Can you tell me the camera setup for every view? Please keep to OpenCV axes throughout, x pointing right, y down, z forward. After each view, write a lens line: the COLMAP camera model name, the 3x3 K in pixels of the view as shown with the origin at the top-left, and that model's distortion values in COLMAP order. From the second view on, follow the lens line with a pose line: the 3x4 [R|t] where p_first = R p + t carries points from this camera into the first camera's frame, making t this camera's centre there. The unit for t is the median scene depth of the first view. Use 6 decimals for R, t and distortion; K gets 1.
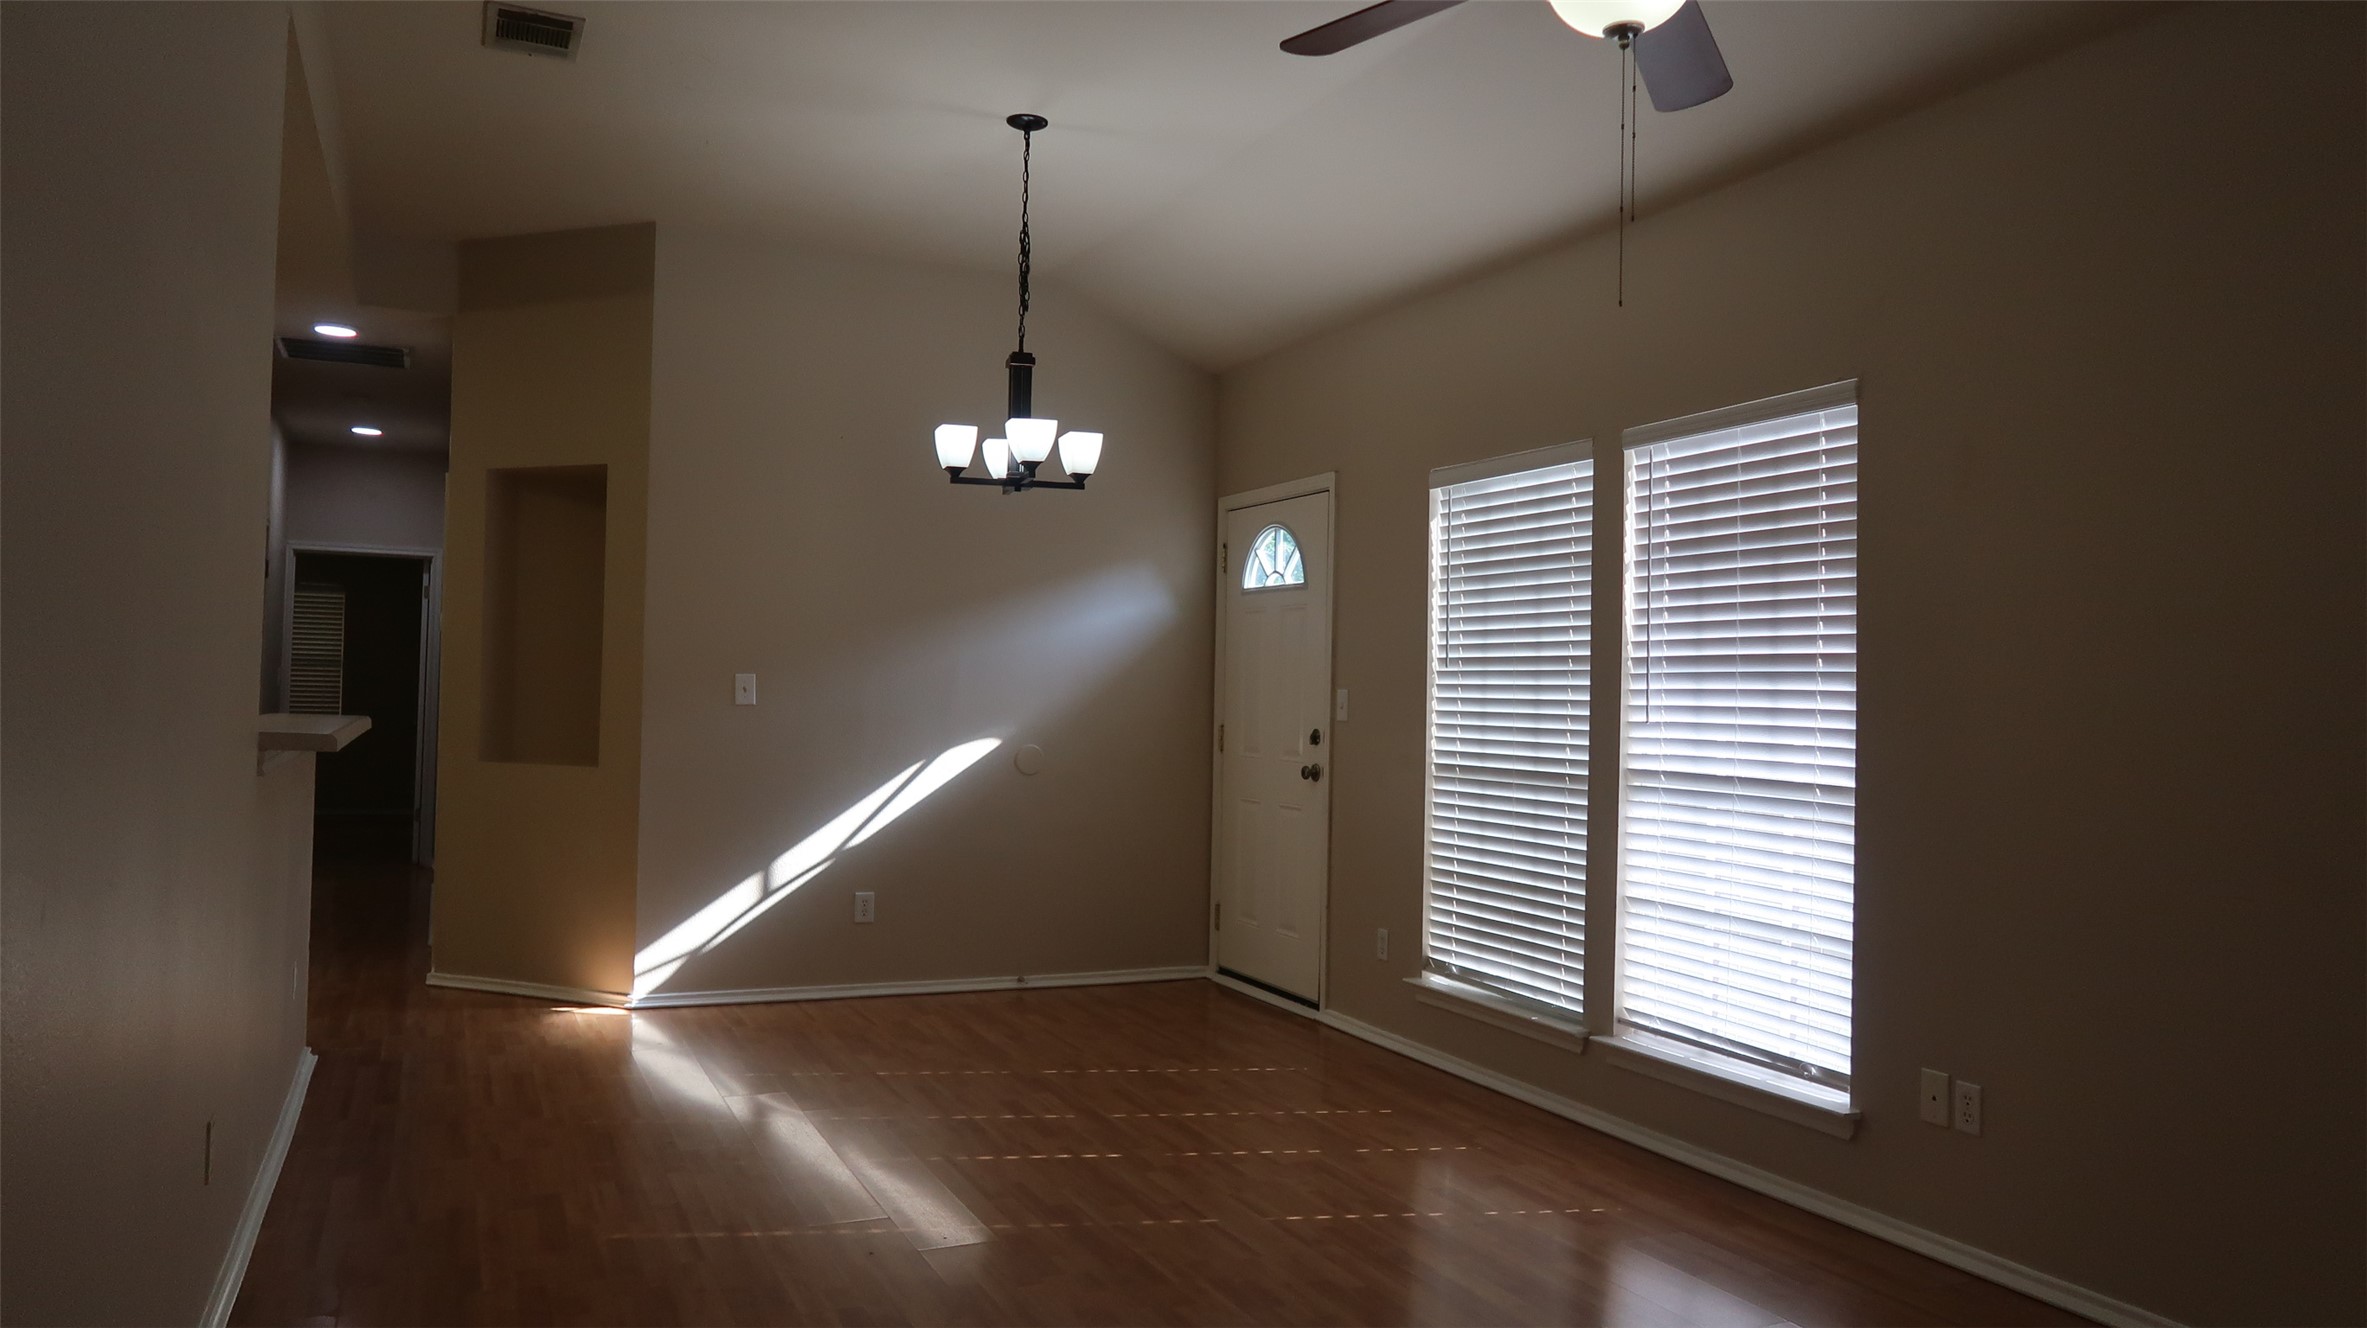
lens RADIAL K [[1658.4, 0, 1191.3], [0, 1658.4, 659.6], [0, 0, 1]] dist [-0.012226, 0.000907]
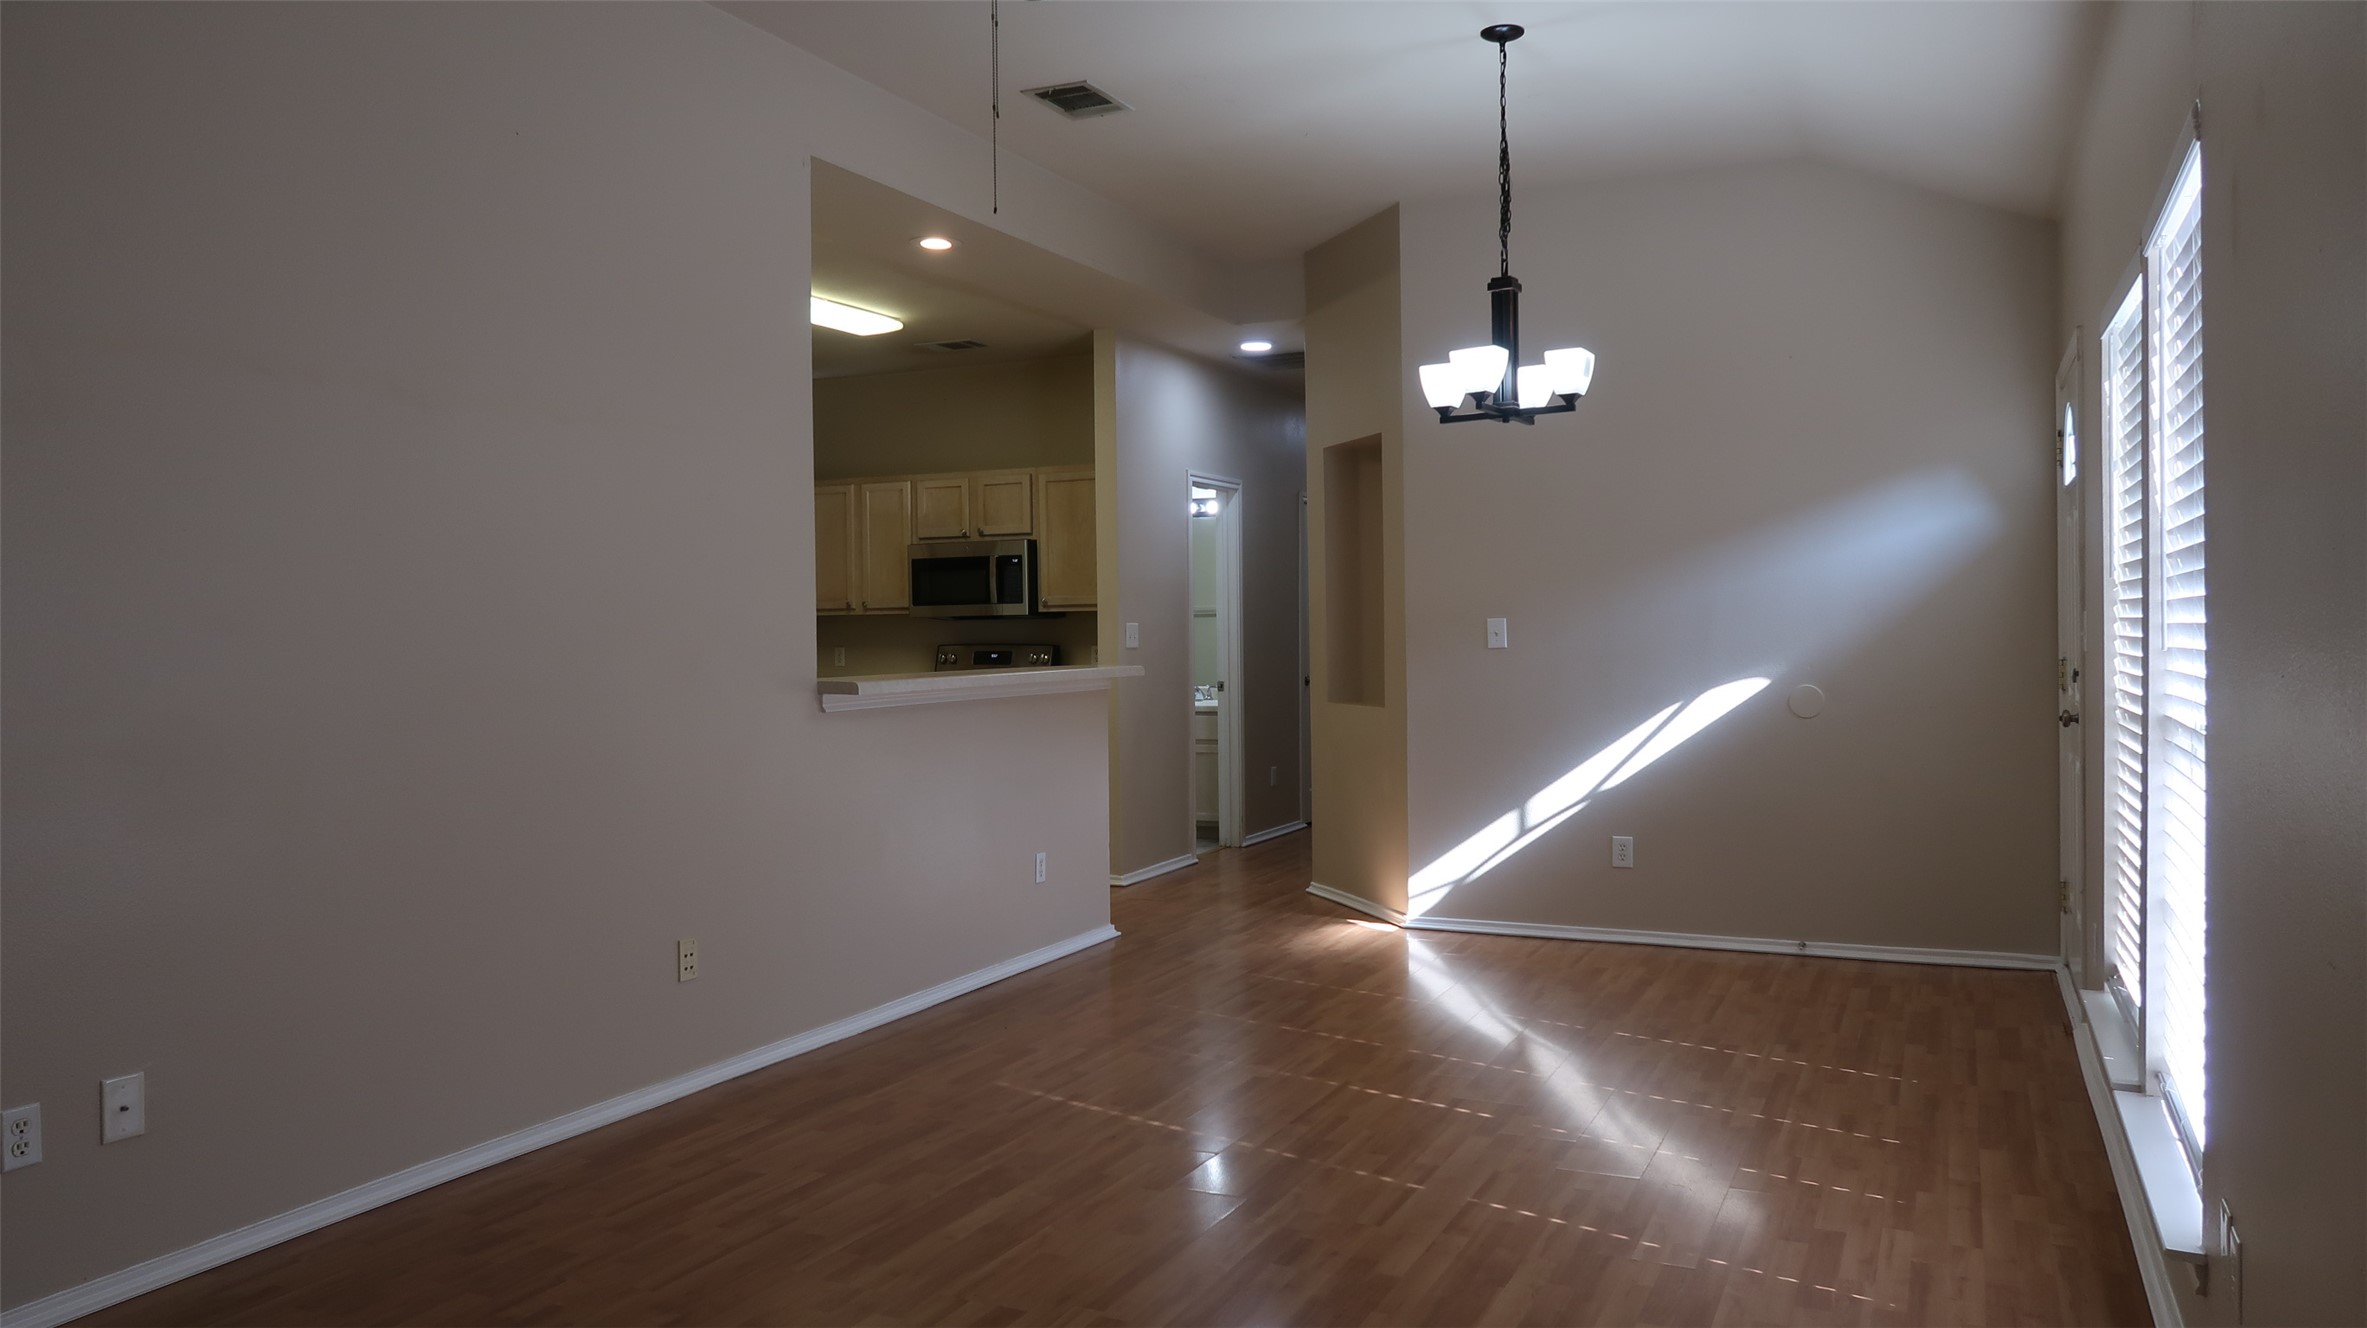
lens RADIAL K [[1658.4, 0, 1149.4], [0, 1658.4, 660.6], [0, 0, 1]] dist [-0.012226, 0.000907]
pose [[0.634998, -0.018714, -0.772287, 0.390341], [0.045095, 0.998900, 0.012873, 0.011846], [0.771196, -0.043000, 0.635143, 0.171732]]
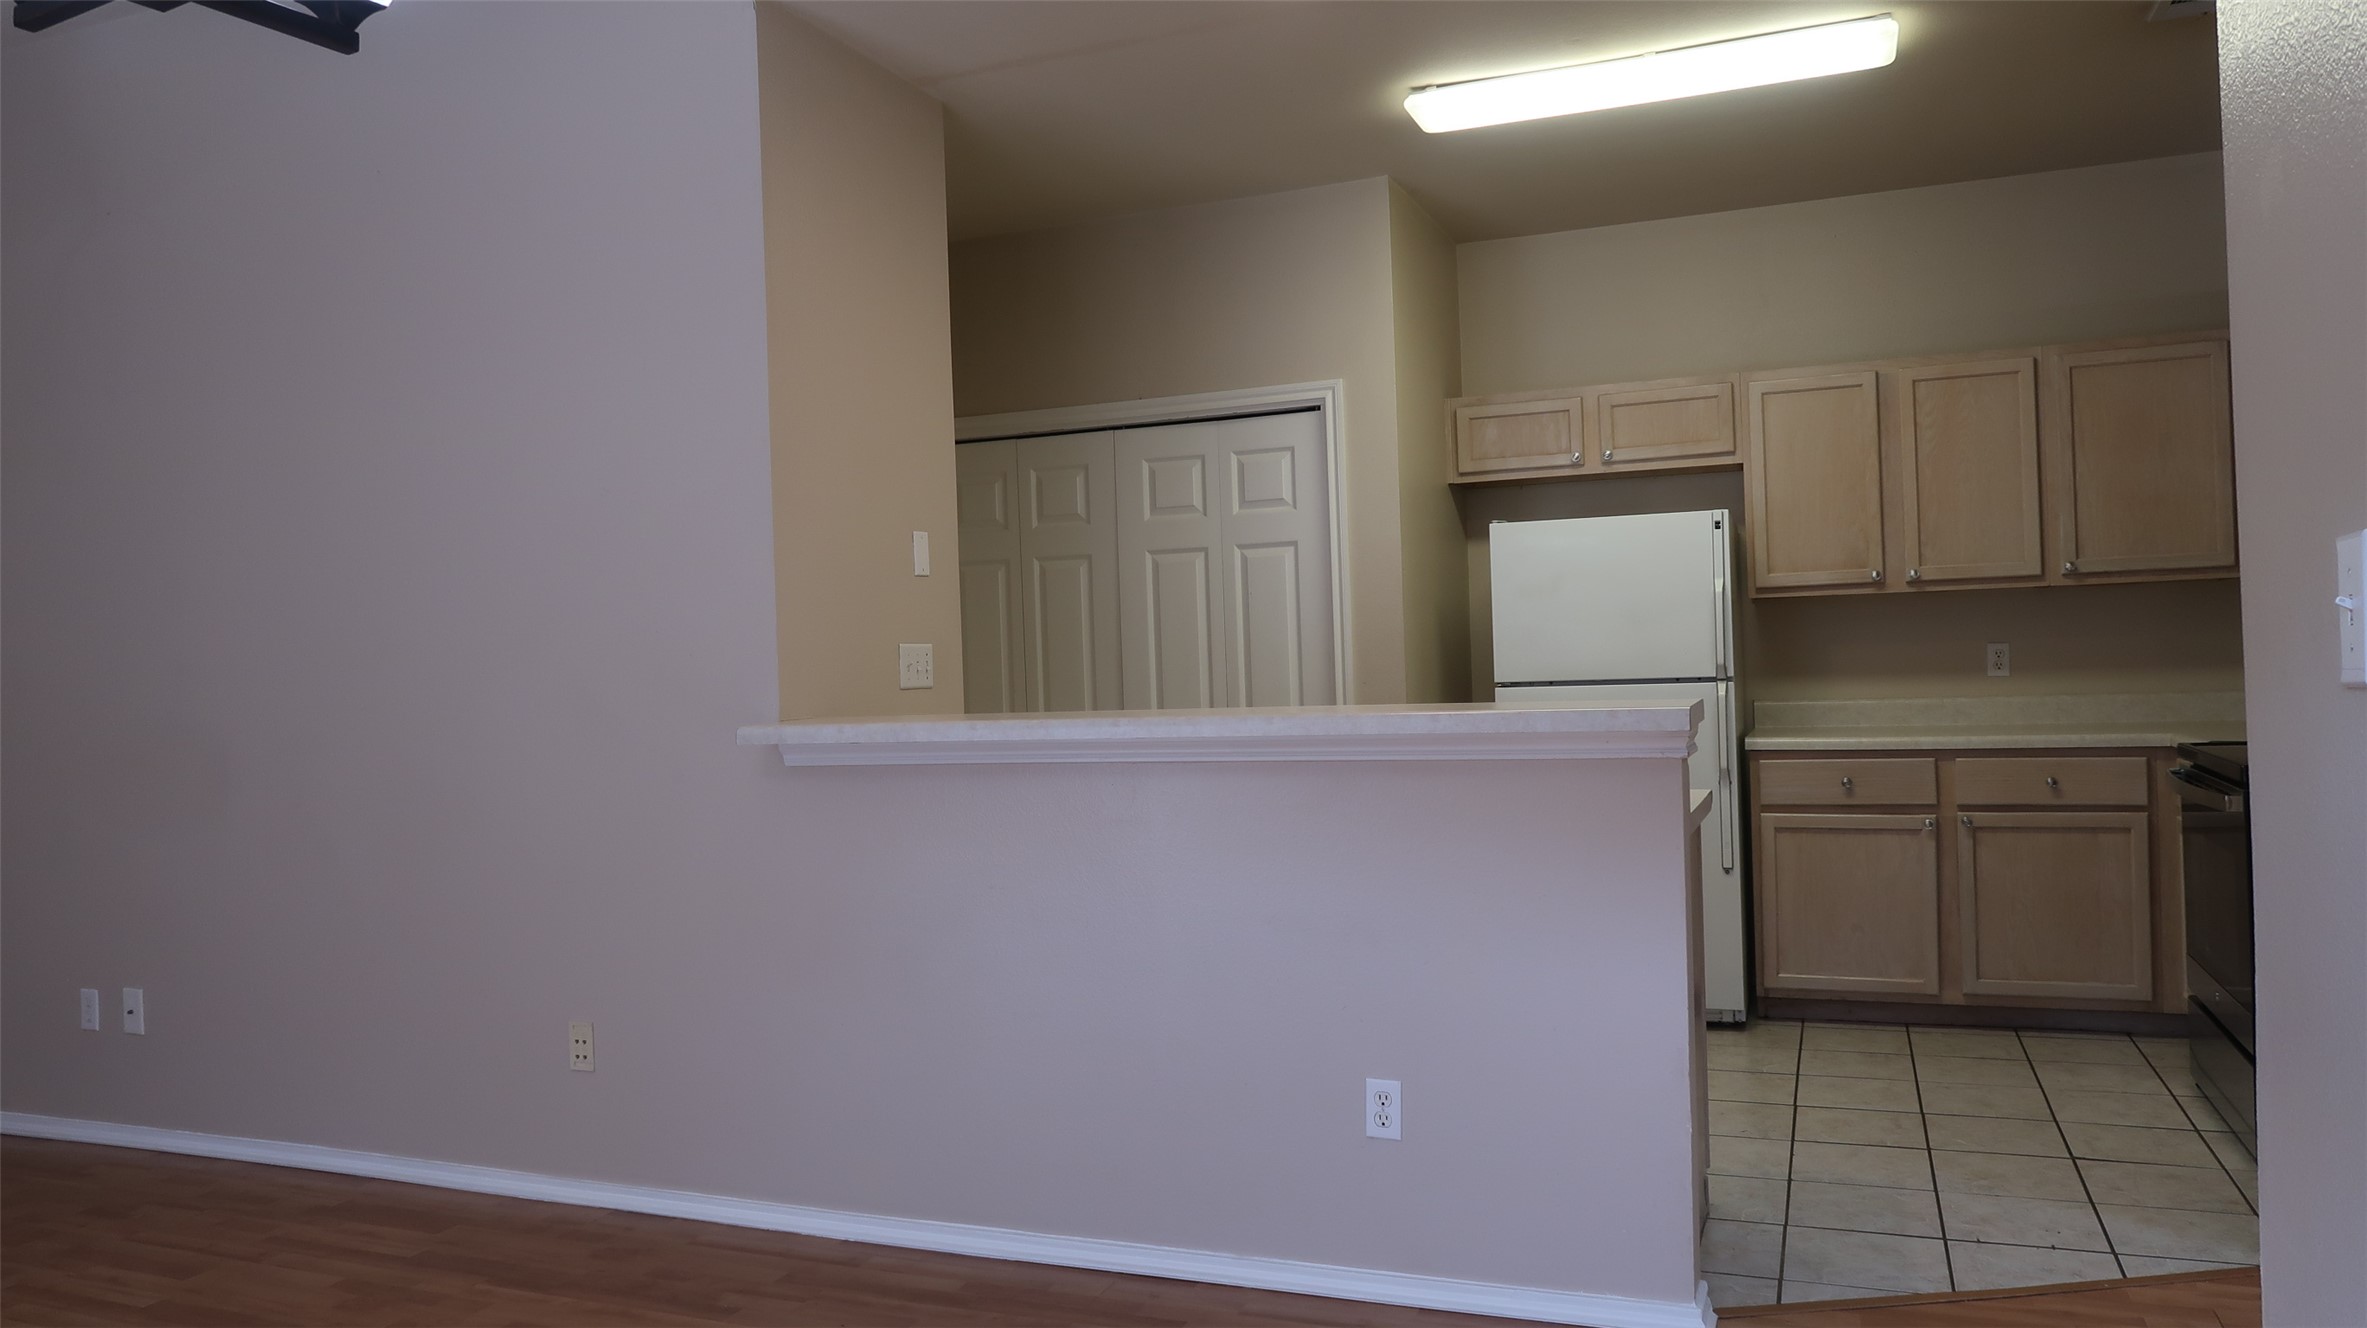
lens RADIAL K [[1658.4, 0, 1173.7], [0, 1658.4, 670.0], [0, 0, 1]] dist [-0.012226, 0.000907]
pose [[-0.722195, 0.000626, -0.691690, -0.024371], [0.027932, 0.999210, -0.028260, 0.027272], [0.691126, -0.039730, -0.721642, 1.039669]]
